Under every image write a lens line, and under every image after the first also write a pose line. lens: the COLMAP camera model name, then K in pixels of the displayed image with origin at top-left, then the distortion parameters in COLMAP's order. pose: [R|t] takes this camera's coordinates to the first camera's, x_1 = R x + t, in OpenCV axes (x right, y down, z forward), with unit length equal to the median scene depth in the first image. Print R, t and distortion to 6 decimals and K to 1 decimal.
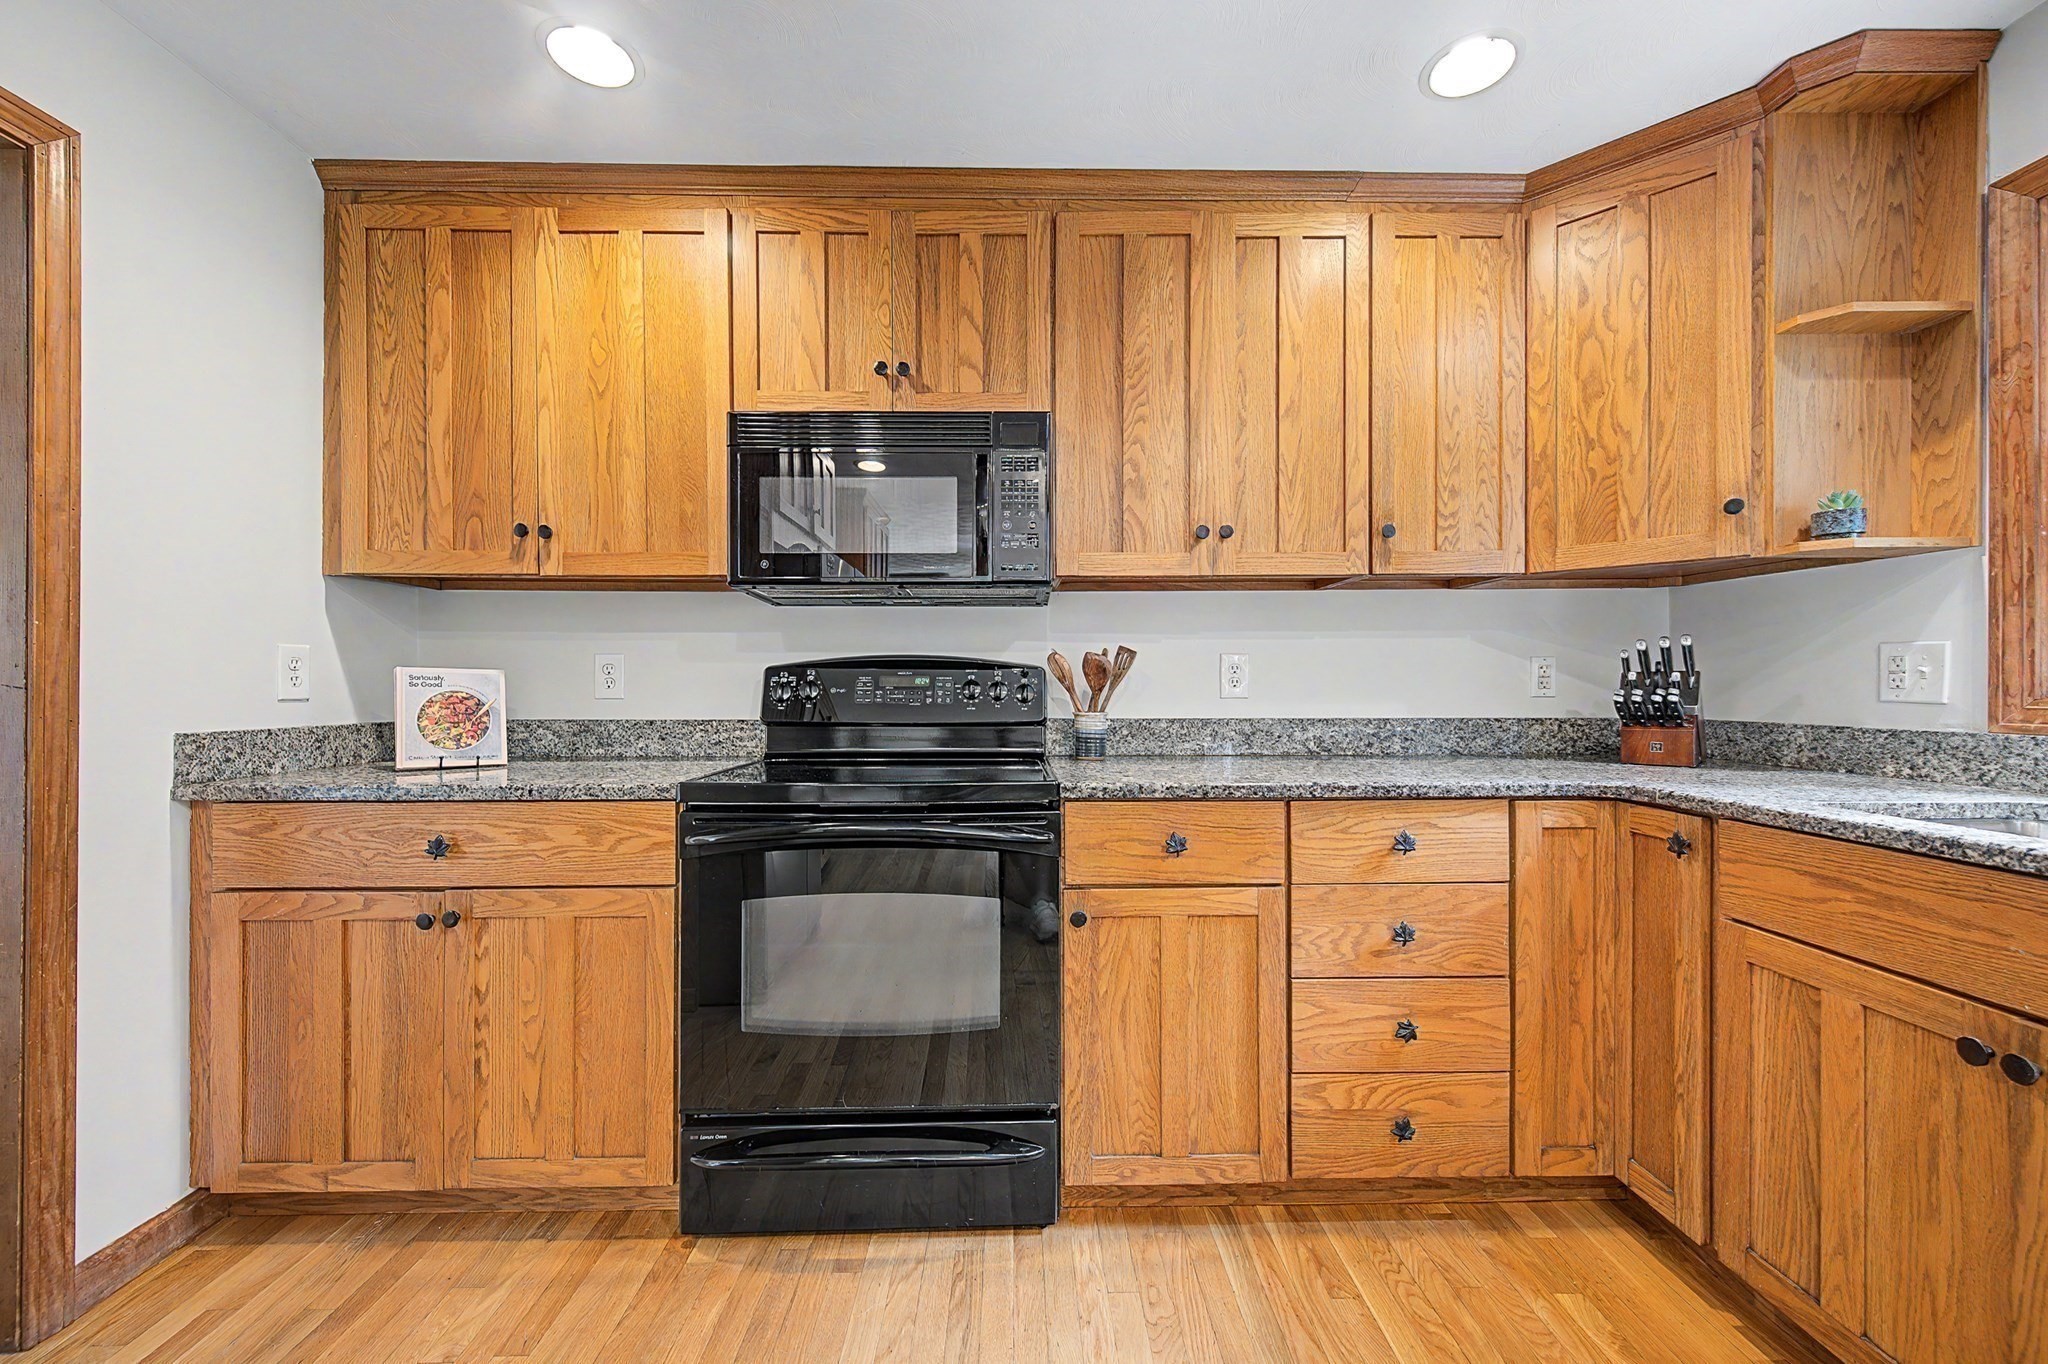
lens RADIAL K [[787.3, 0, 1036.8], [0, 787.3, 680.7], [0, 0, 1]] dist [0.001608, -0.000040]
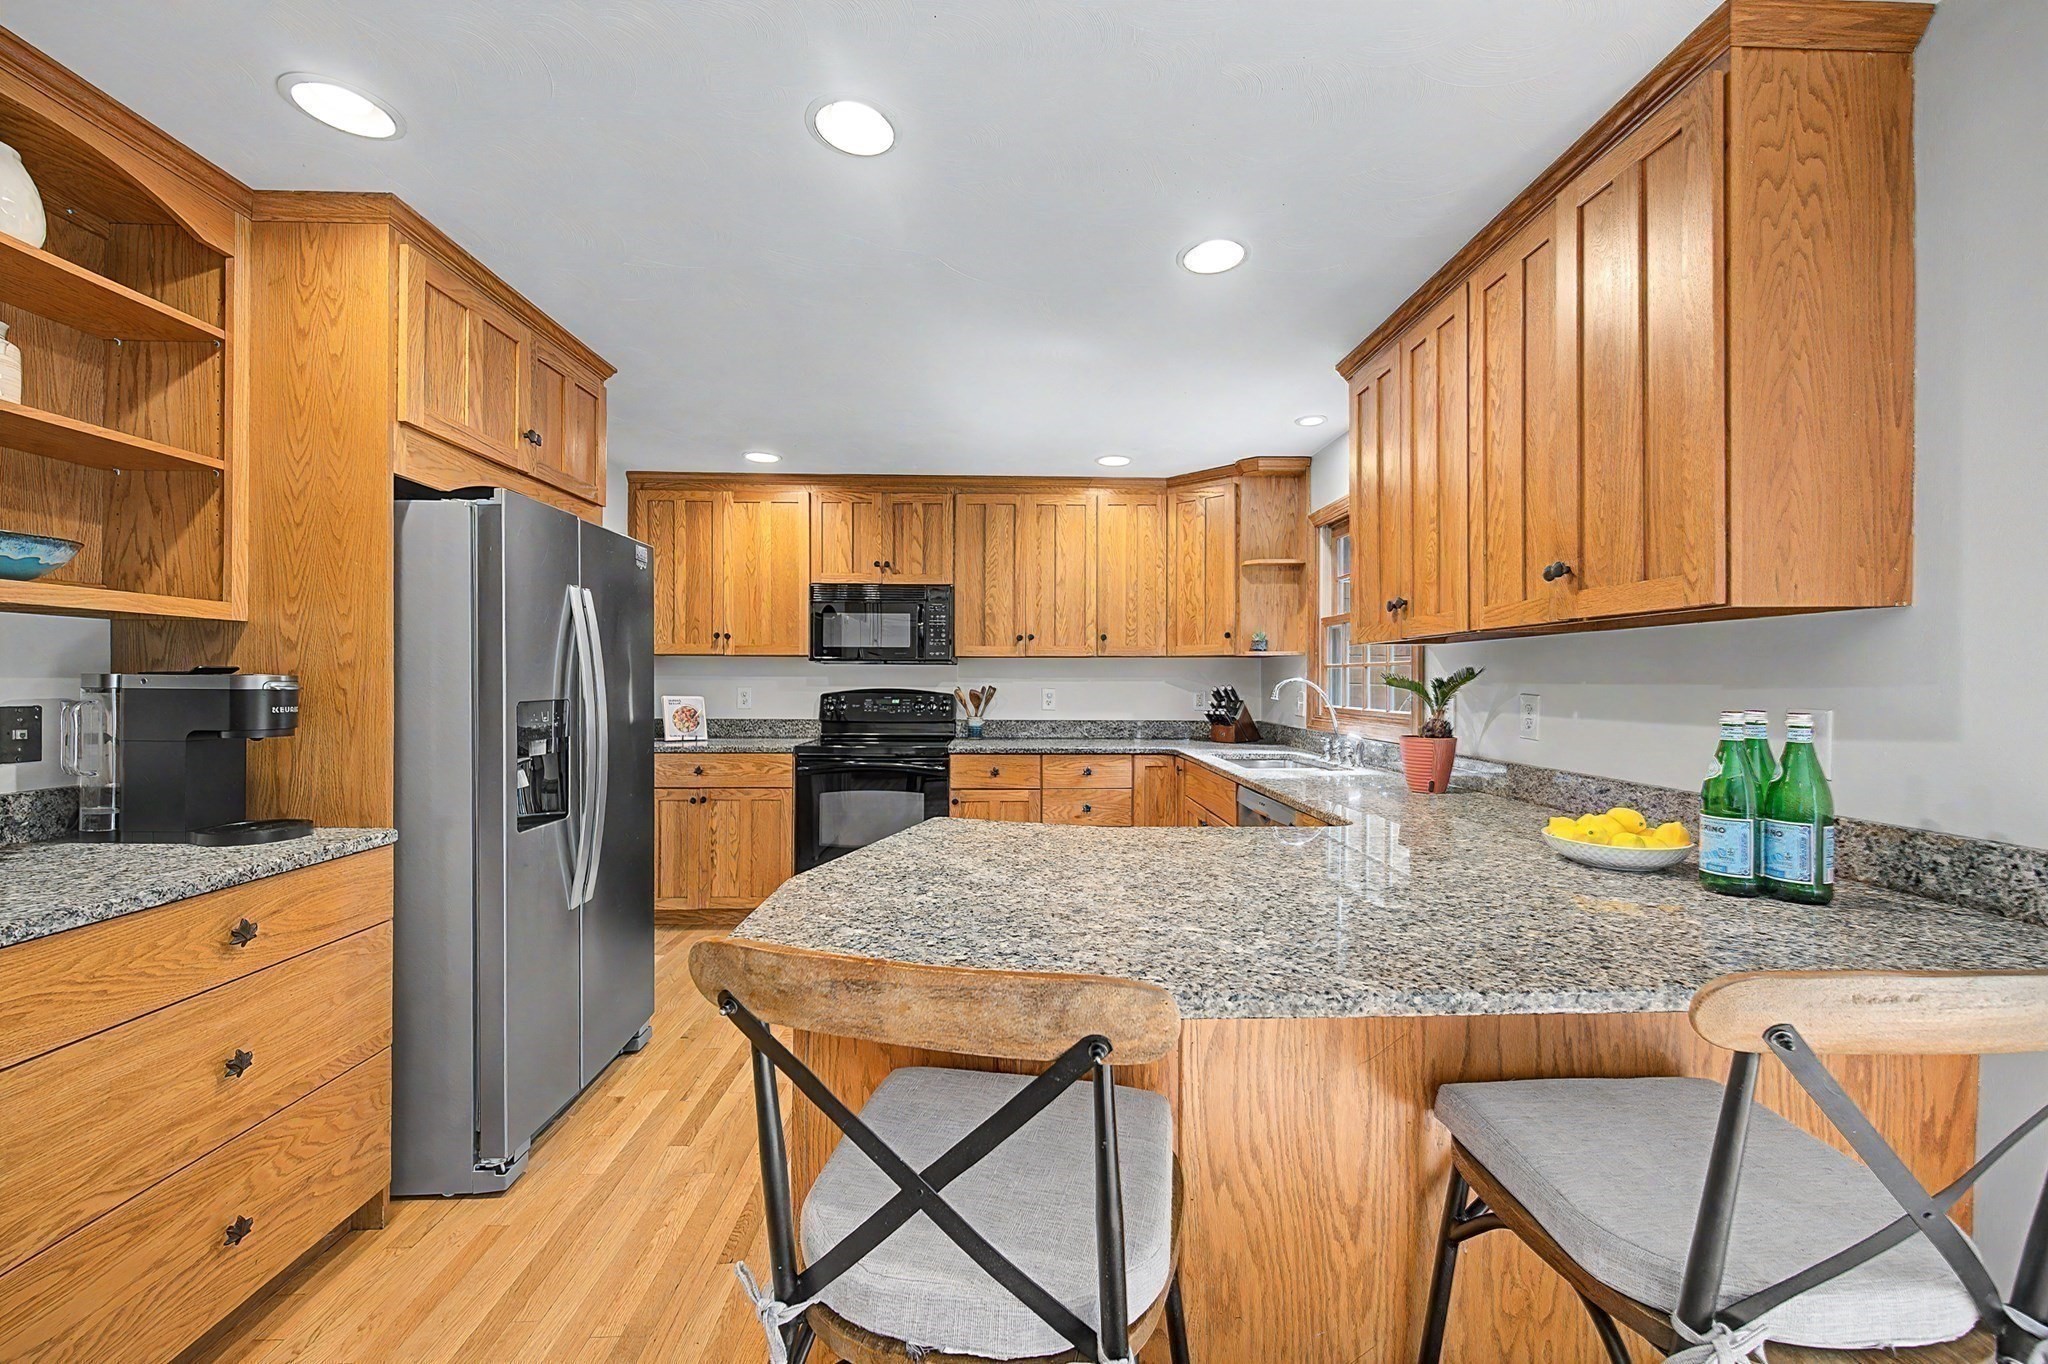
lens RADIAL K [[787.3, 0, 1036.8], [0, 787.3, 680.7], [0, 0, 1]] dist [0.001608, -0.000040]
pose [[0.999985, 0.005440, 0.000794, 0.262239], [-0.005447, 0.999951, 0.008292, -0.085910], [-0.000748, -0.008296, 0.999965, -1.267982]]
